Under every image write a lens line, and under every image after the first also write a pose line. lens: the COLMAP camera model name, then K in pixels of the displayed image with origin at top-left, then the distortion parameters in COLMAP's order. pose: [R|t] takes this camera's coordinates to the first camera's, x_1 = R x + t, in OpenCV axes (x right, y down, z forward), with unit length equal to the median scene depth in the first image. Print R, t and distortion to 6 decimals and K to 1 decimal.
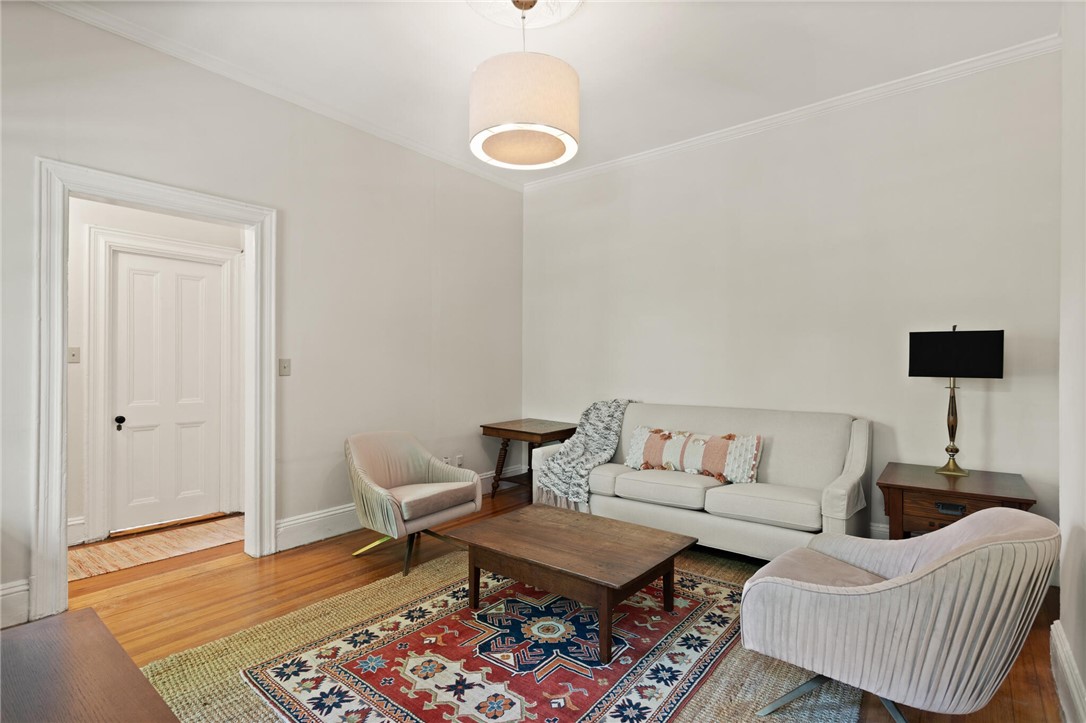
lens RADIAL K [[528.1, 0, 535.3], [0, 528.1, 354.8], [0, 0, 1]] dist [-0.007901, 0.002910]
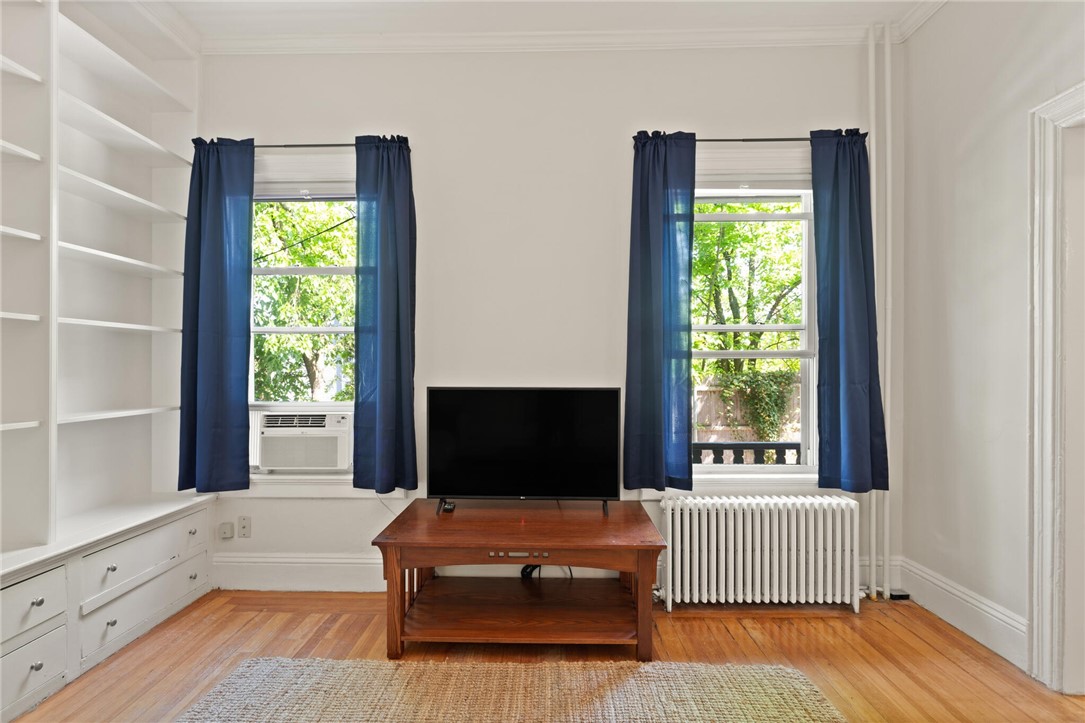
lens RADIAL K [[527.6, 0, 539.0], [0, 527.6, 369.5], [0, 0, 1]] dist [-0.007901, 0.002910]
pose [[-0.786122, -0.000824, -0.618071, 0.165909], [0.008766, 0.999884, -0.012481, 0.032788], [0.618009, -0.015230, -0.786023, 1.266649]]
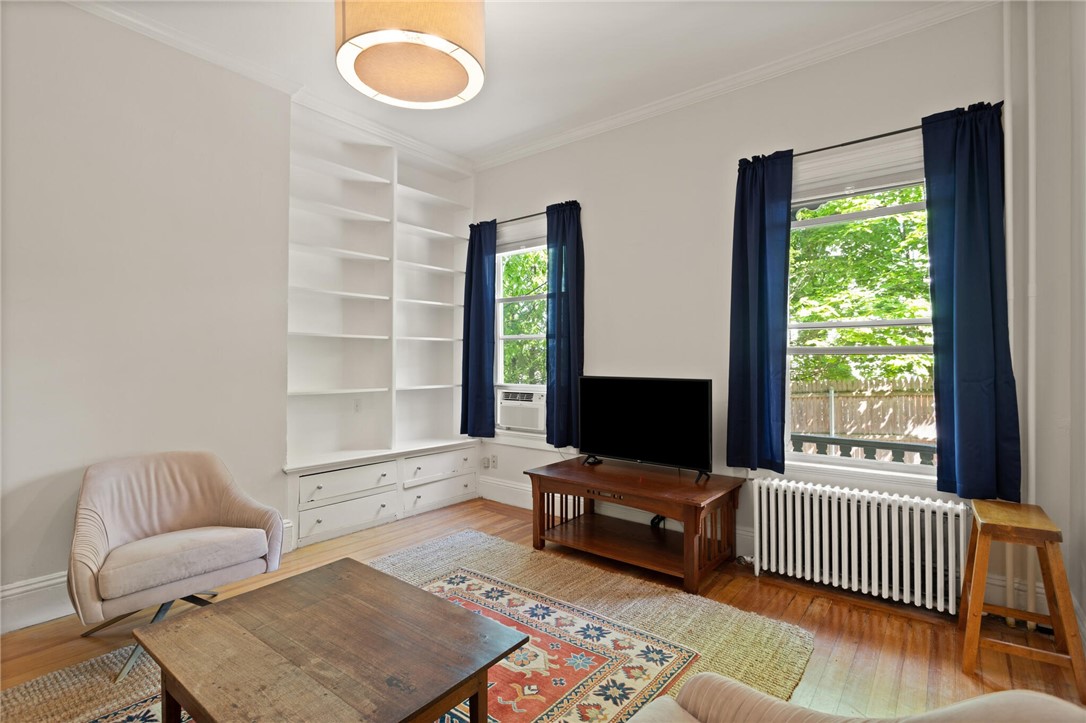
lens RADIAL K [[528.1, 0, 540.7], [0, 528.1, 356.9], [0, 0, 1]] dist [-0.007901, 0.002910]
pose [[-0.999971, -0.001613, -0.007462, -0.208985], [-0.001465, 0.999802, -0.019836, 0.028286], [0.007492, -0.019824, -0.999775, 1.841093]]
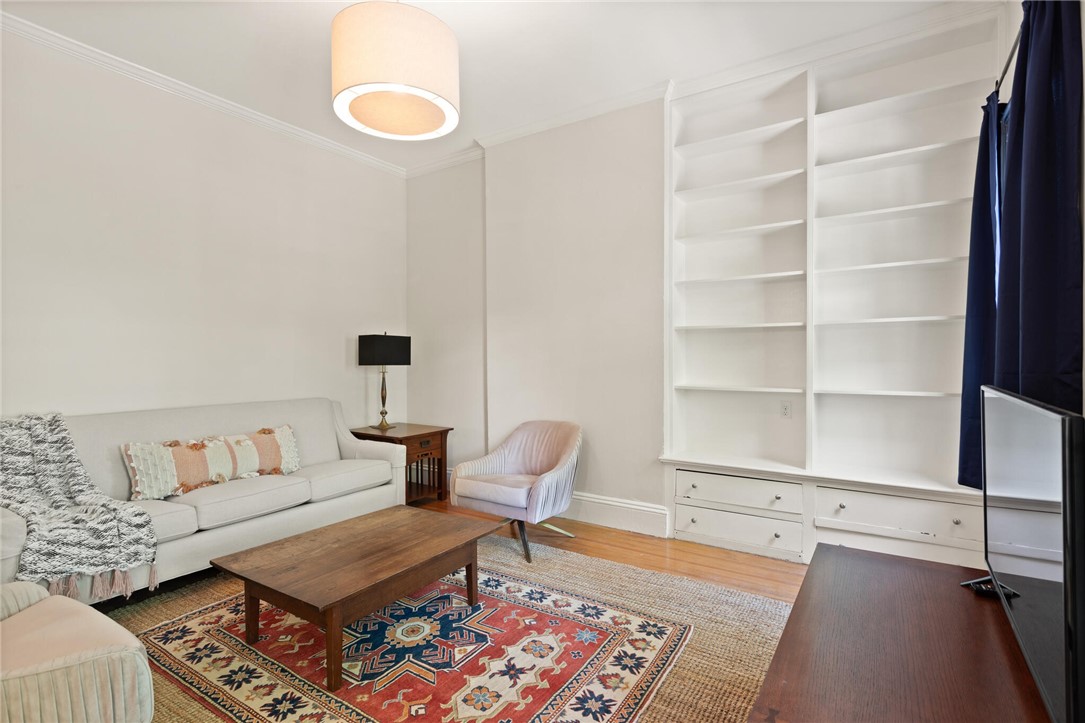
lens RADIAL K [[527.6, 0, 538.0], [0, 527.6, 360.0], [0, 0, 1]] dist [-0.007901, 0.002910]
pose [[-0.089889, -0.006402, 0.995931, -0.982286], [-0.007803, 0.999953, 0.005724, 0.020592], [-0.995921, -0.007257, -0.089934, 0.892873]]
